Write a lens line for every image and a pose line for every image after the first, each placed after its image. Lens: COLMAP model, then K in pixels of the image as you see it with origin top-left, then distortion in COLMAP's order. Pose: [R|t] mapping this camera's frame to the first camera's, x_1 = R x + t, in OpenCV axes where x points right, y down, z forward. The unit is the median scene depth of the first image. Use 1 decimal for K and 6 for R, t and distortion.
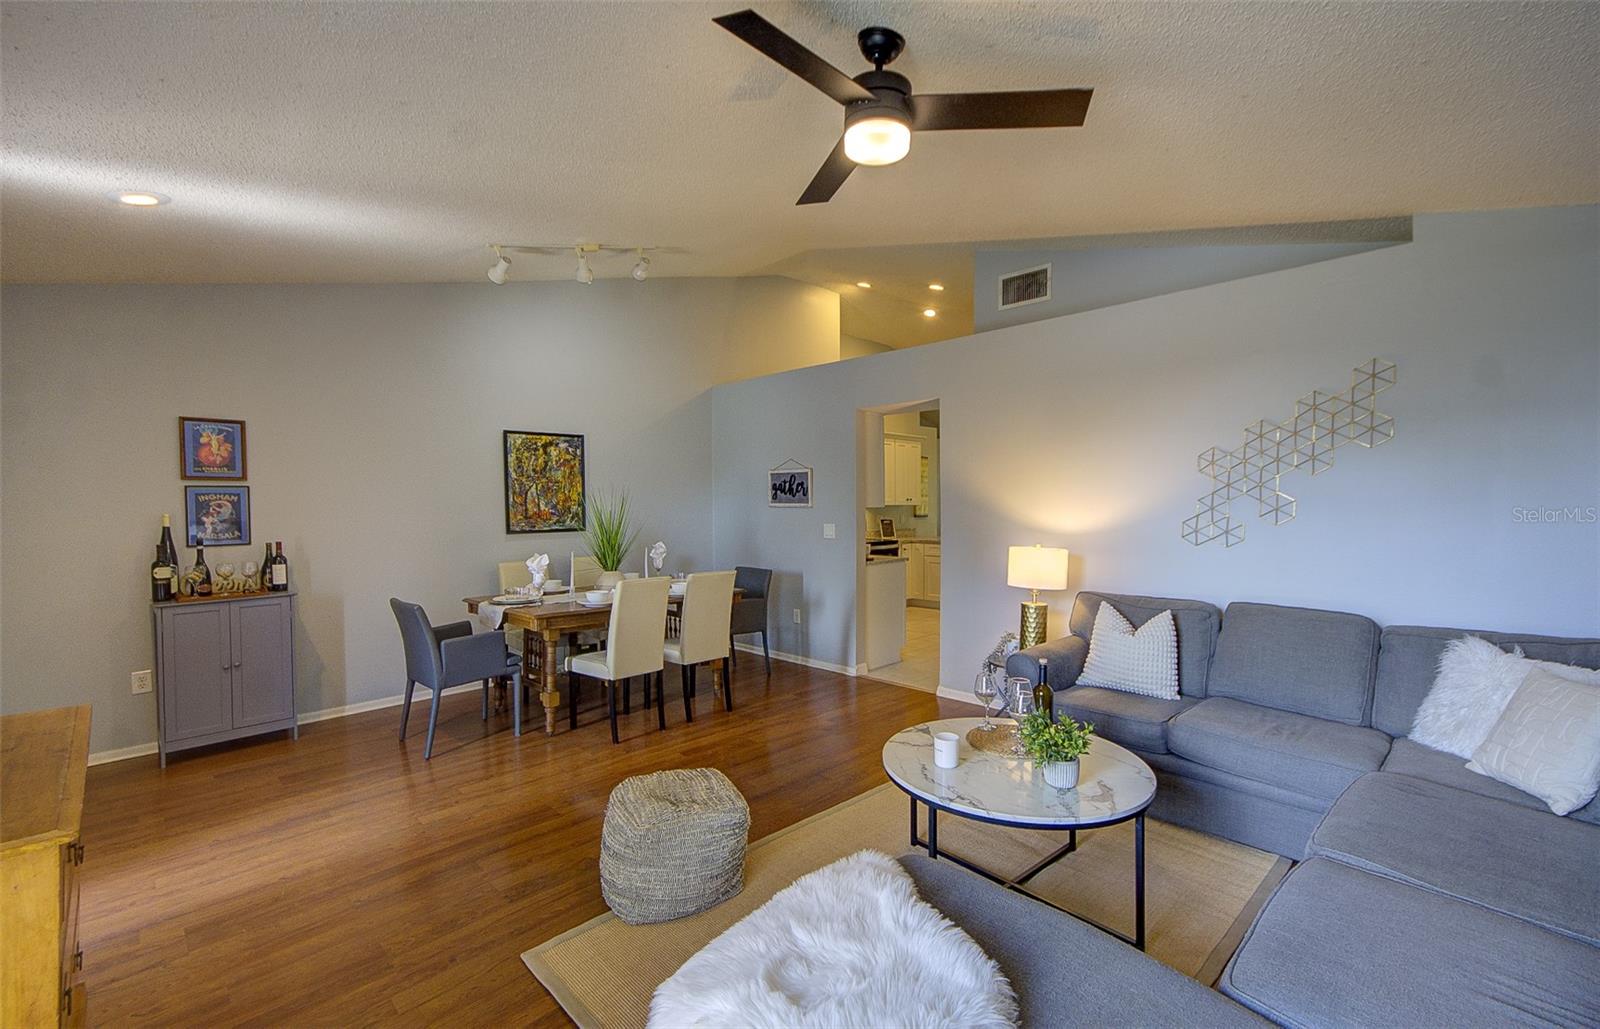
lens RADIAL K [[746.0, 0, 832.9], [0, 746.0, 518.1], [0, 0, 1]] dist [0.029135, 0.000425]
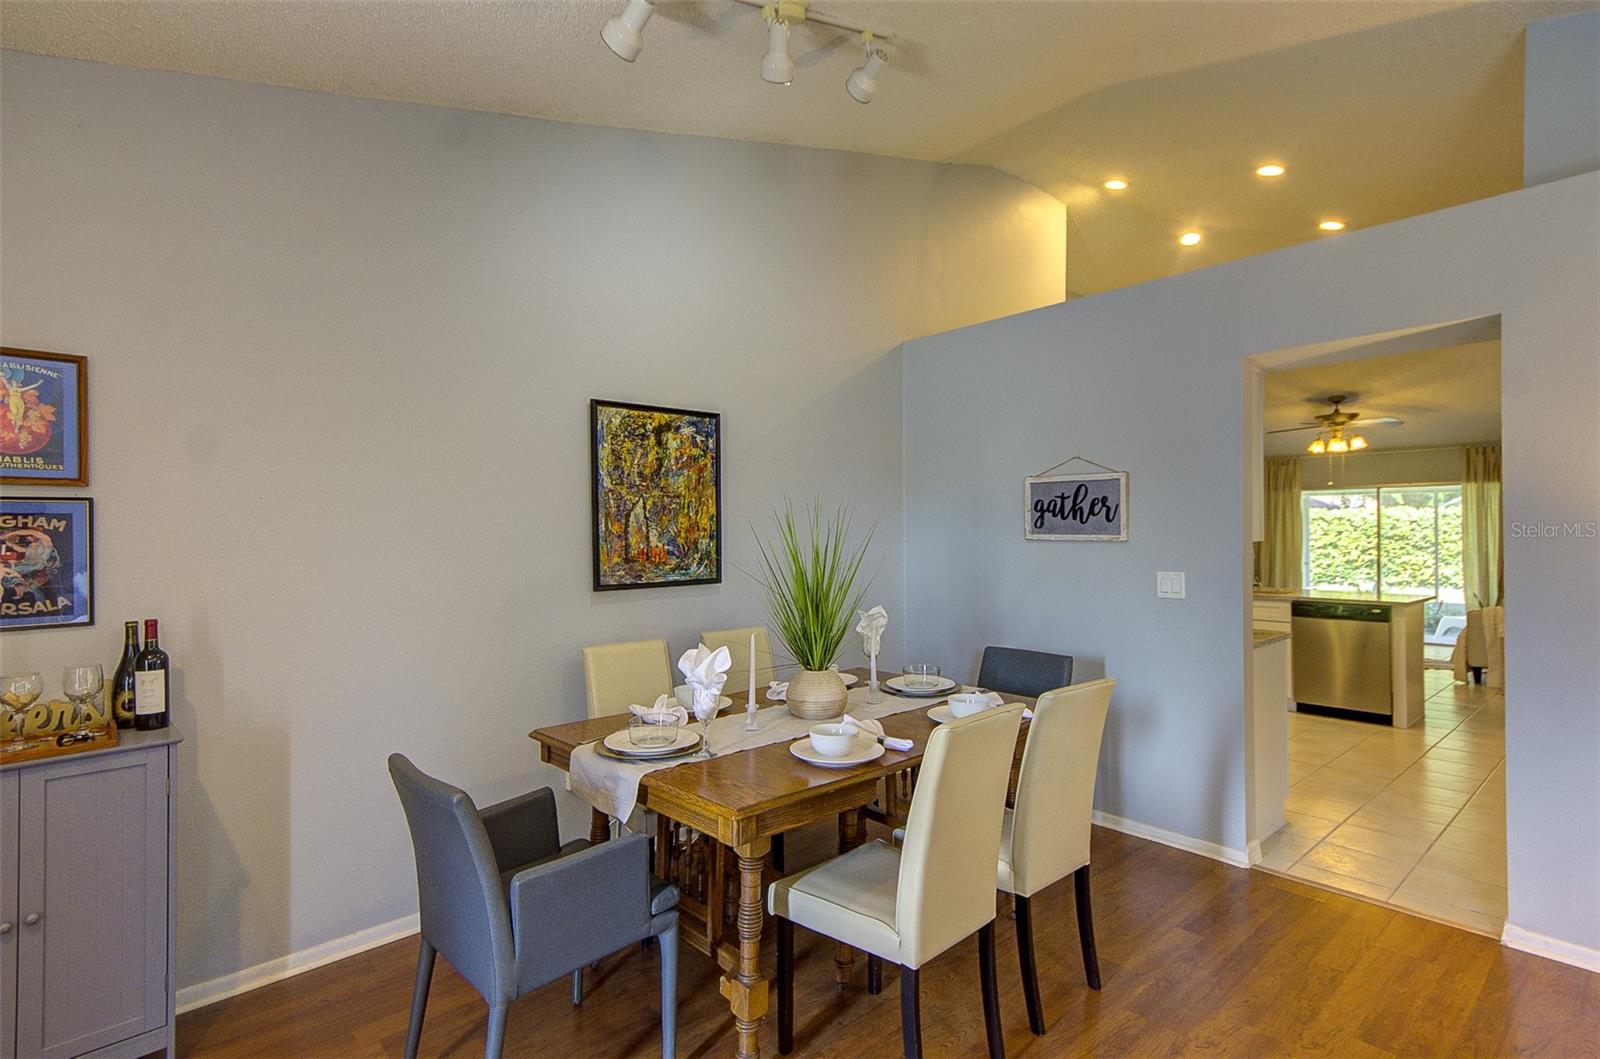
lens RADIAL K [[780.4, 0, 800.0], [0, 780.4, 529.5], [0, 0, 1]] dist [0.026289, -0.000826]
pose [[0.999533, 0.001069, -0.030555, -0.267548], [-0.001786, 0.999723, -0.023472, -0.010194], [0.030521, 0.023515, 0.999257, 0.436935]]
